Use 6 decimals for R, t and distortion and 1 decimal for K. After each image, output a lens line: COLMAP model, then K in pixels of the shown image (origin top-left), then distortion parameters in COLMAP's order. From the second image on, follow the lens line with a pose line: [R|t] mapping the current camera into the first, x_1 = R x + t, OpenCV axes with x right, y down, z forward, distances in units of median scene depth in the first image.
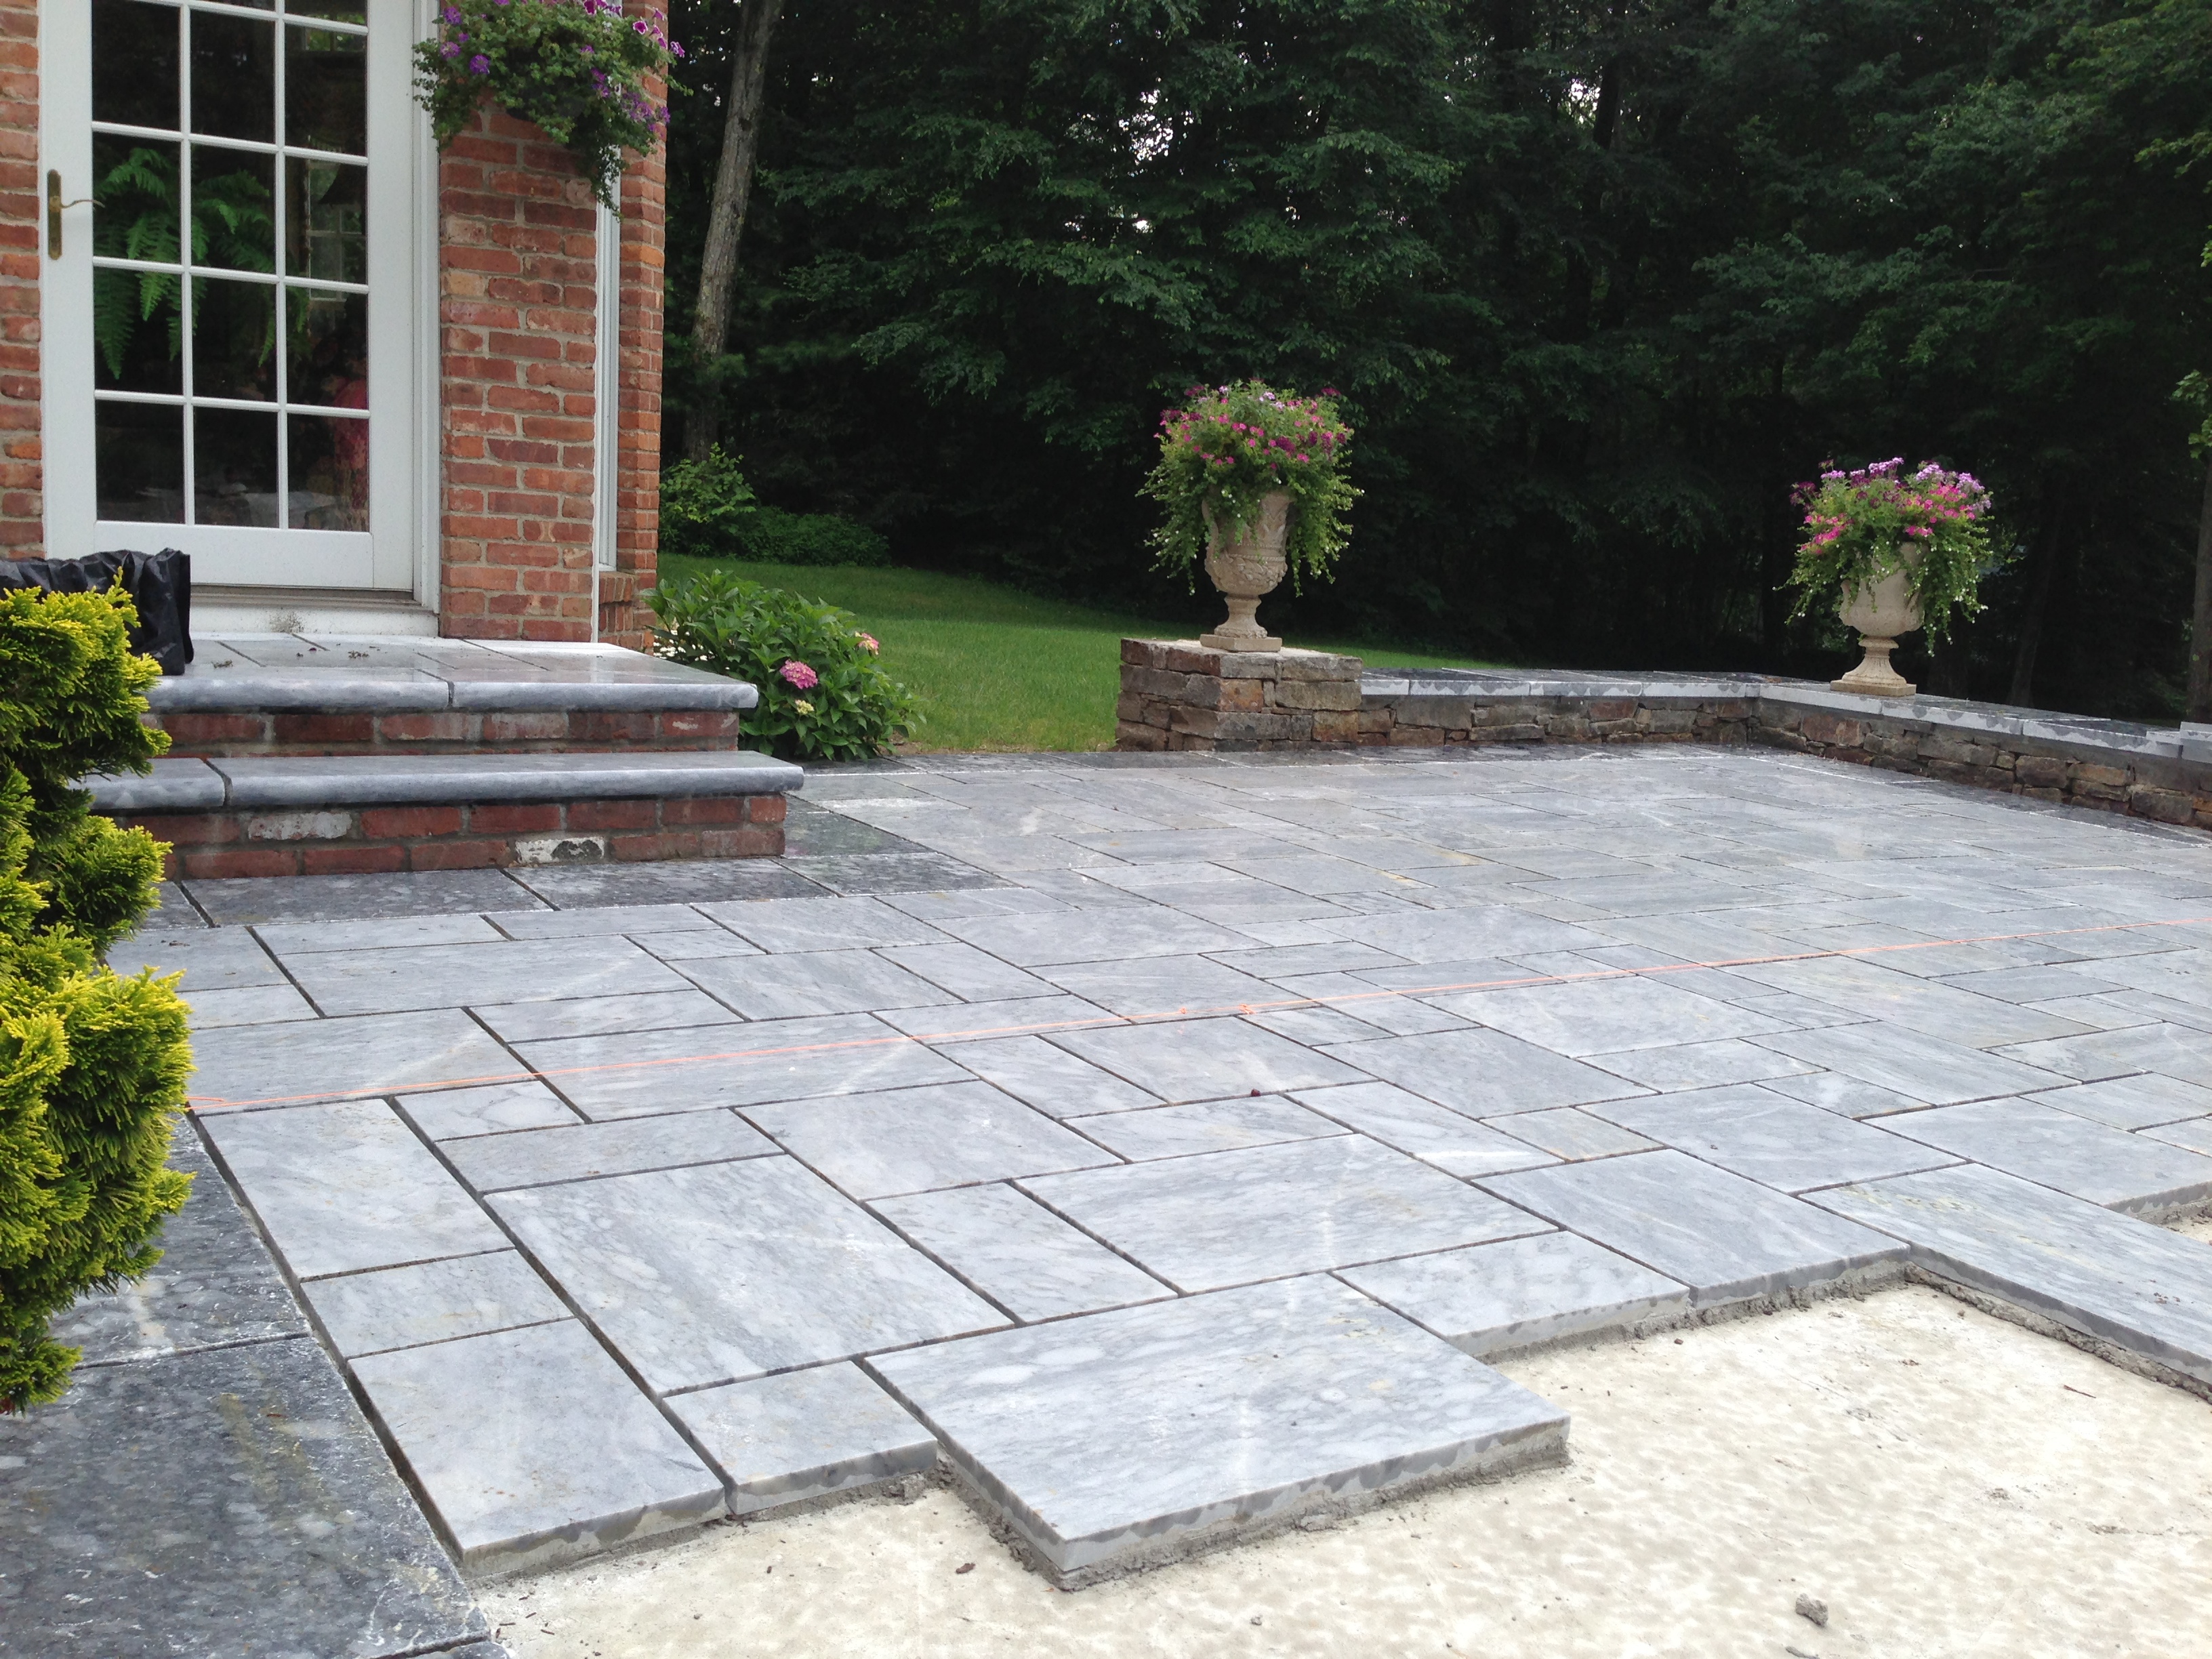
lens RADIAL K [[2005.7, 0, 1101.8], [0, 2005.7, 836.2], [0, 0, 1]] dist [0.173623, -0.279605]
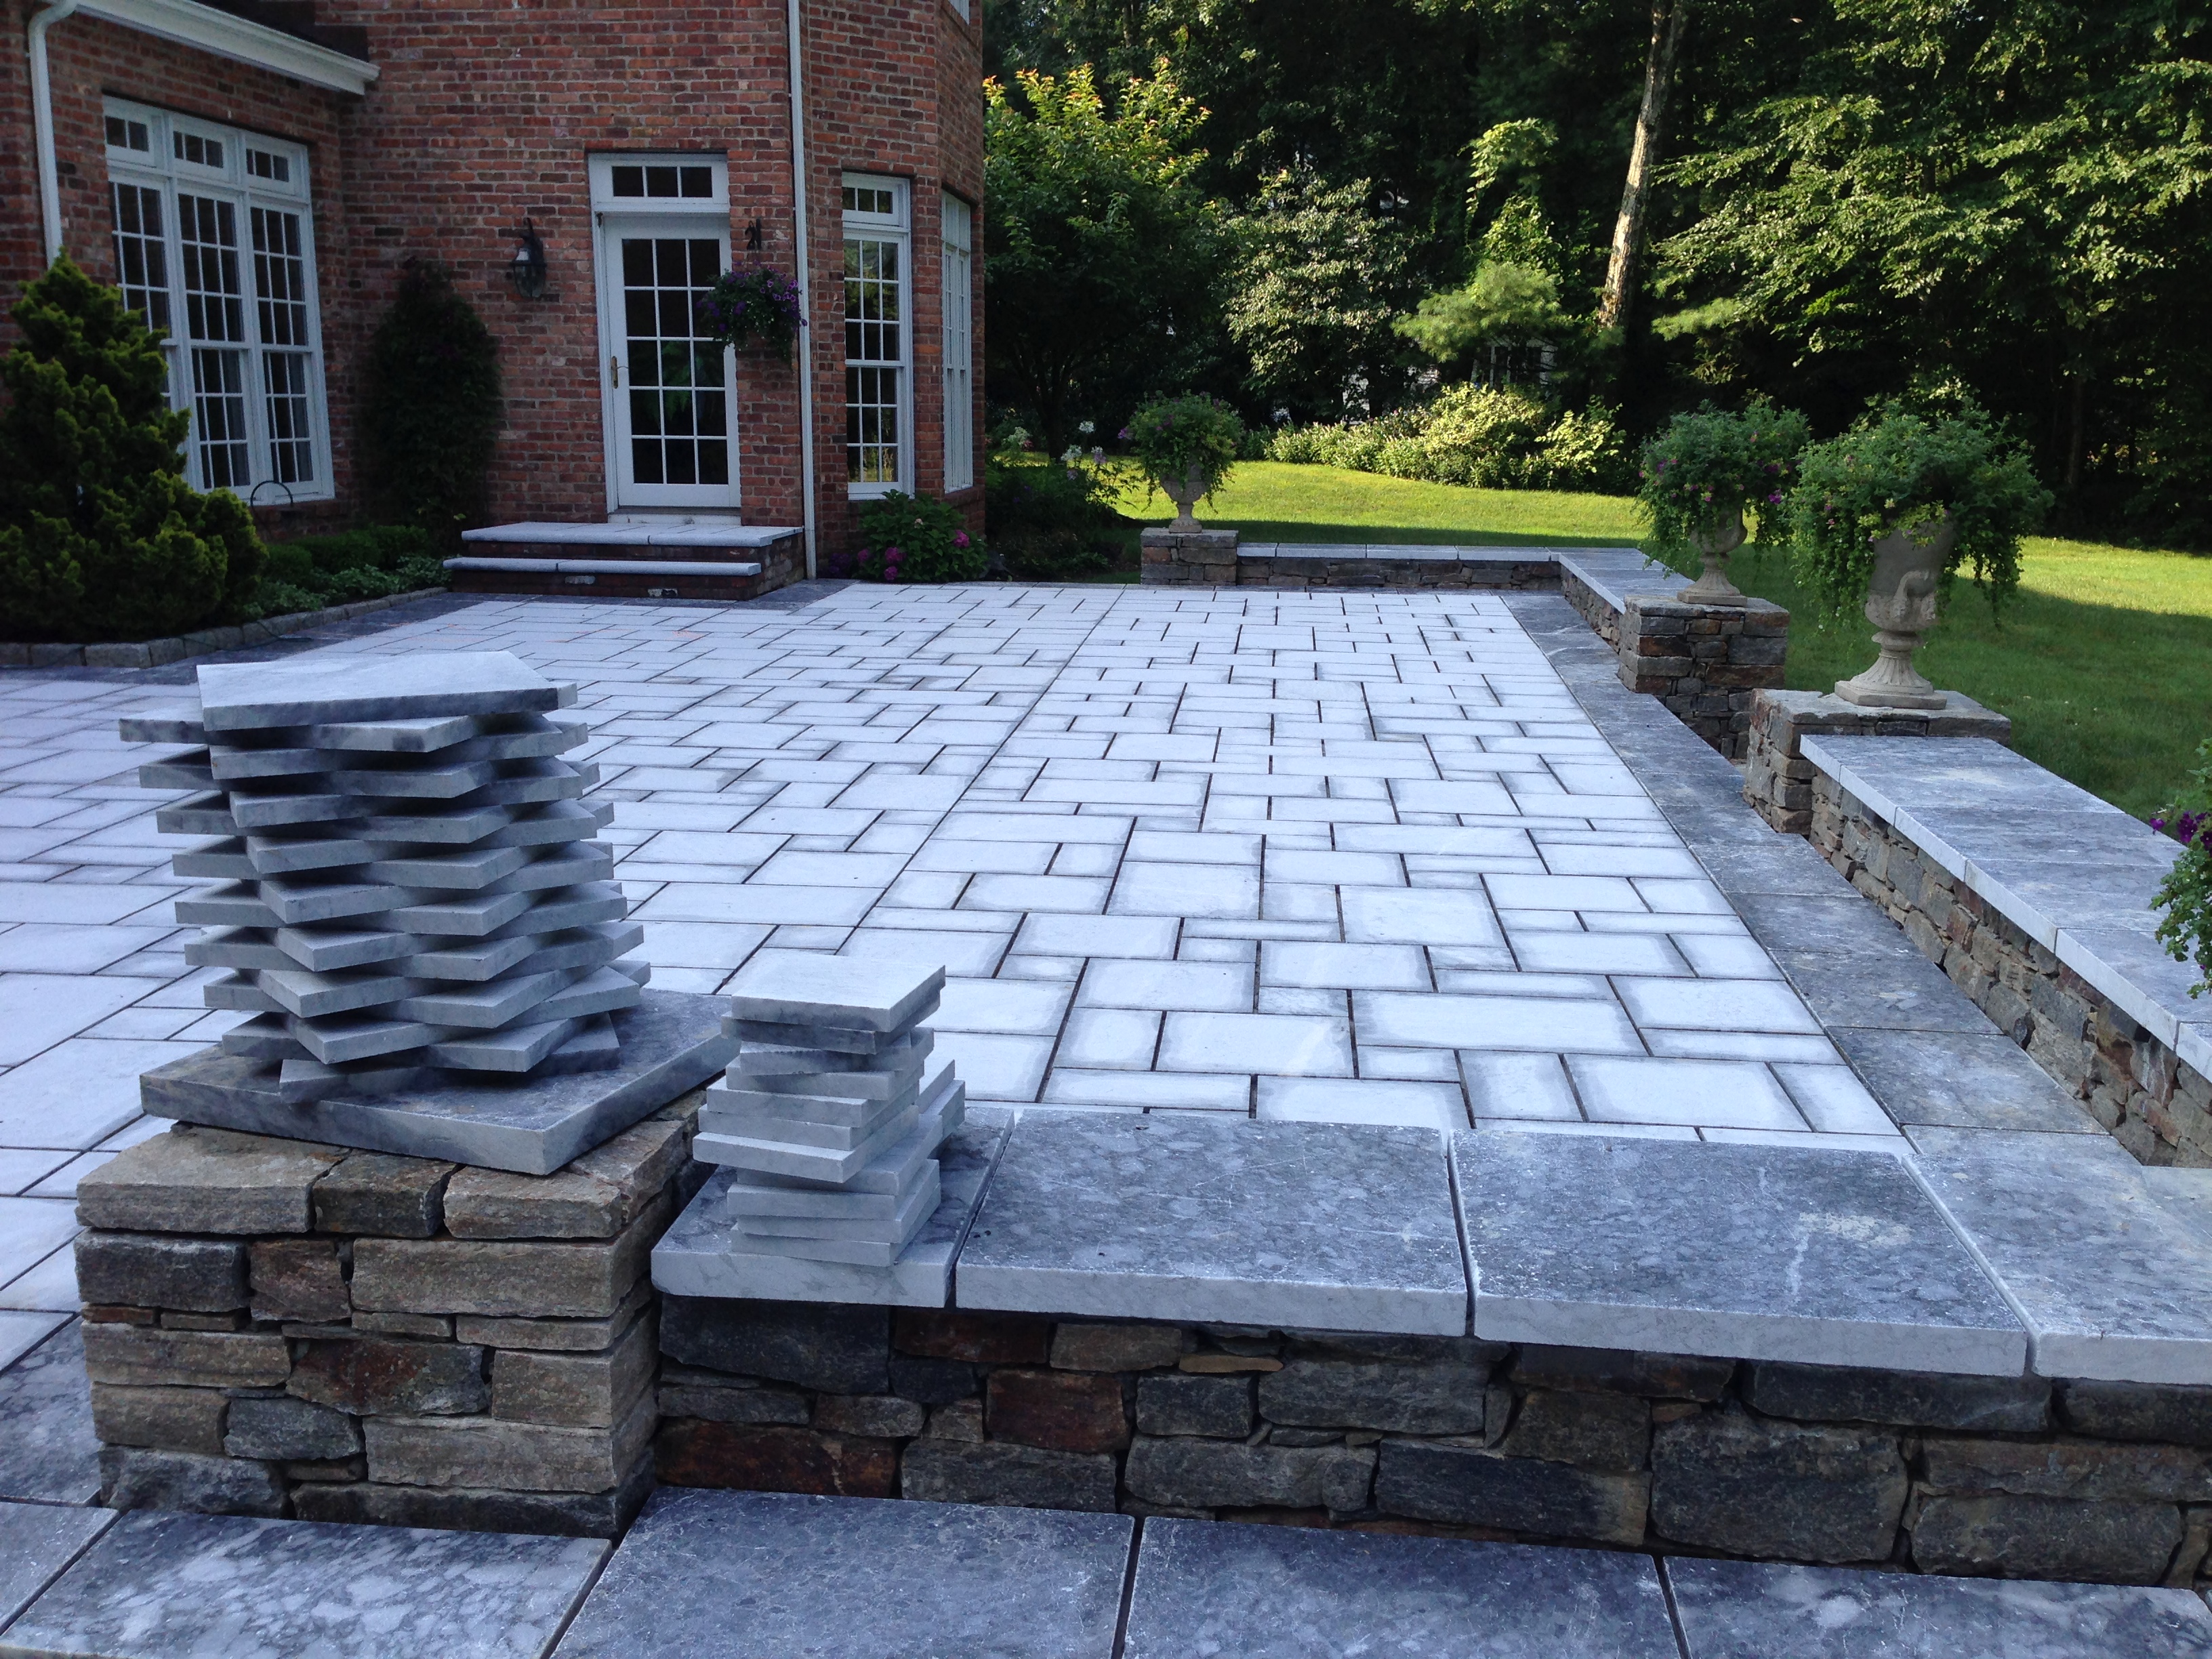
lens RADIAL K [[2005.7, 0, 1101.8], [0, 2005.7, 836.2], [0, 0, 1]] dist [0.173623, -0.279605]
pose [[0.783655, 0.073765, -0.616801, 1.605198], [-0.057267, 0.997275, 0.046508, 0.144553], [0.618551, -0.001124, 0.785744, -0.696852]]
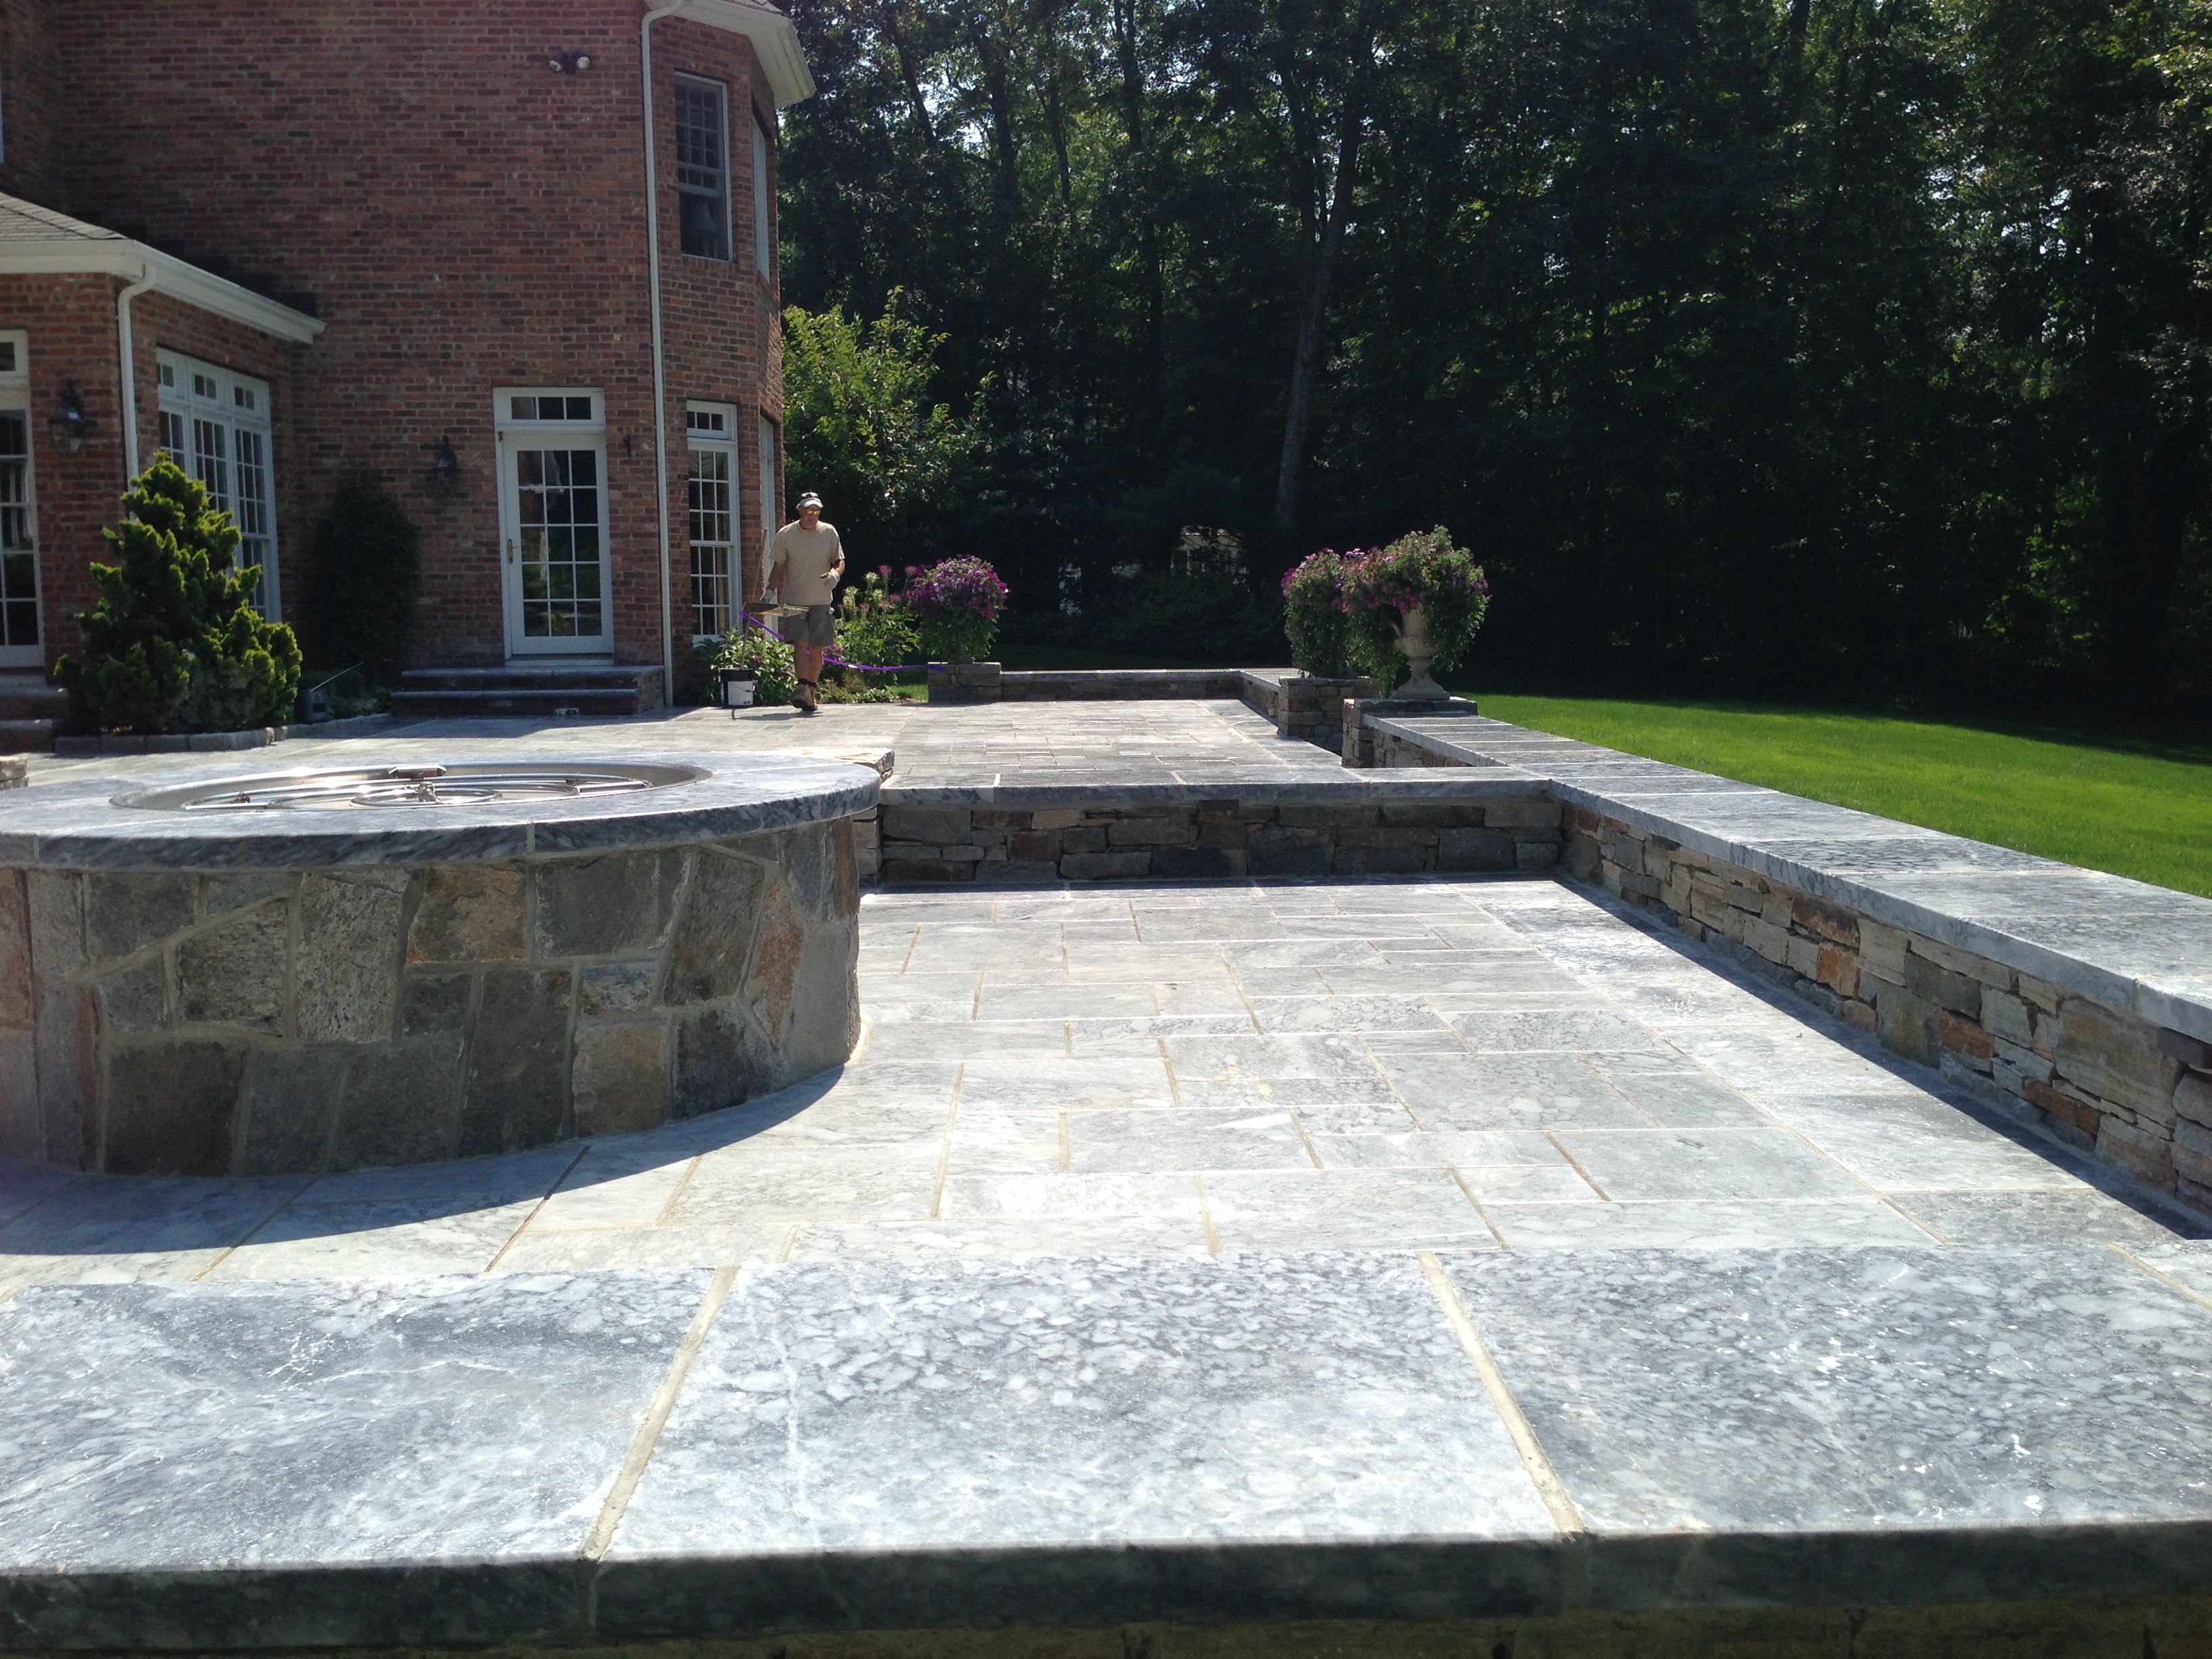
lens RADIAL K [[2036.4, 0, 1069.6], [0, 2036.4, 790.6], [0, 0, 1]] dist [0.196099, -0.361681]
pose [[0.854979, -0.029120, -0.517845, 1.966152], [-0.017273, 0.996270, -0.084541, 0.359547], [0.518375, 0.081226, 0.851287, -1.373105]]
